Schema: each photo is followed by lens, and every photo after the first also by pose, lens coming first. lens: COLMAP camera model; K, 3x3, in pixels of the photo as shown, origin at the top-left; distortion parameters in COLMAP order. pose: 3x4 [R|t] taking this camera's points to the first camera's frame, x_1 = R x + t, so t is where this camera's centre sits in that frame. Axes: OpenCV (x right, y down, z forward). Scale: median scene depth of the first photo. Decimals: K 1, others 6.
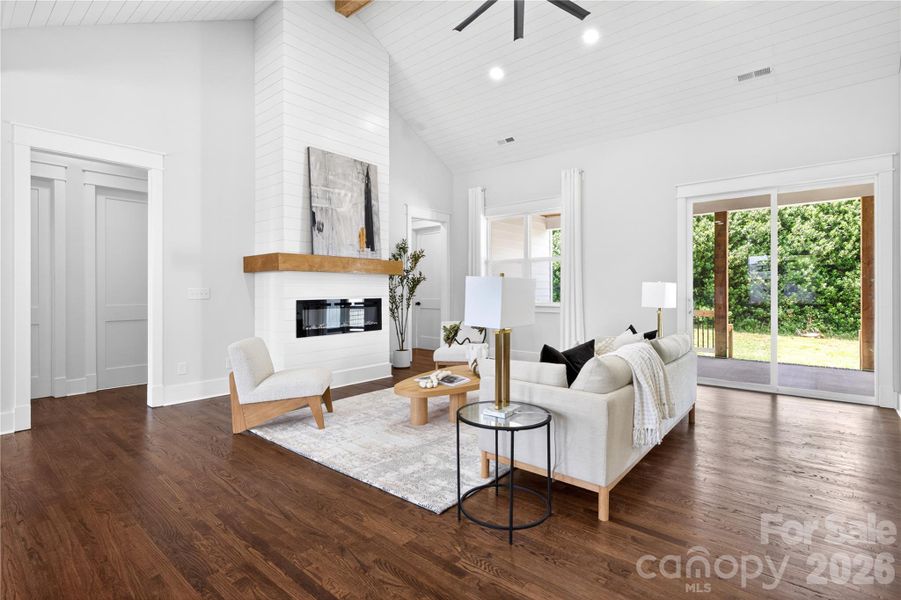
lens RADIAL K [[428.8, 0, 450.9], [0, 428.8, 291.8], [0, 0, 1]] dist [-0.000505, -0.000016]
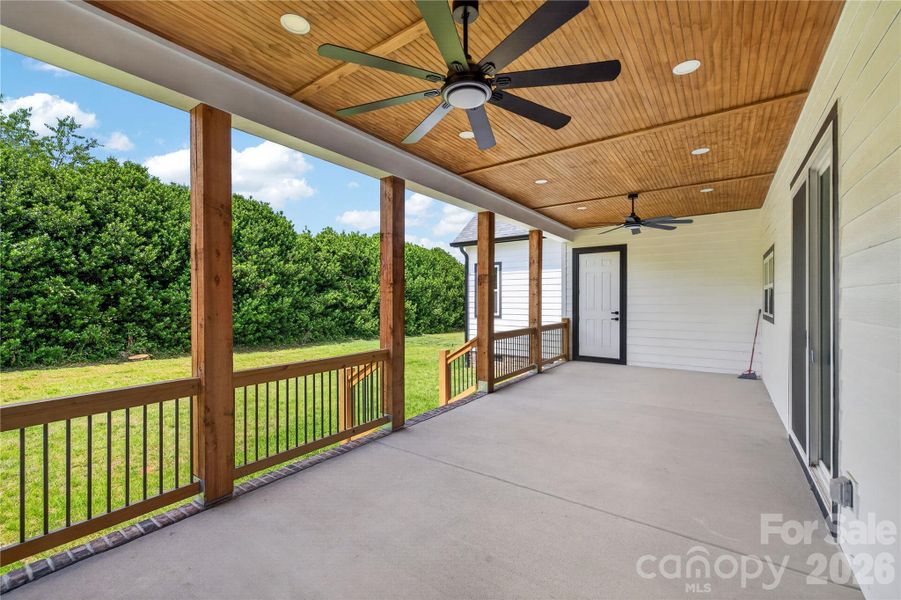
lens RADIAL K [[381.9, 0, 447.6], [0, 381.9, 297.5], [0, 0, 1]] dist [0.015097, 0.000114]
pose [[-0.068482, 0.004063, 0.997644, 0.041151], [0.008536, 0.999957, -0.003486, -0.008190], [-0.997616, 0.008277, -0.068514, 0.442085]]
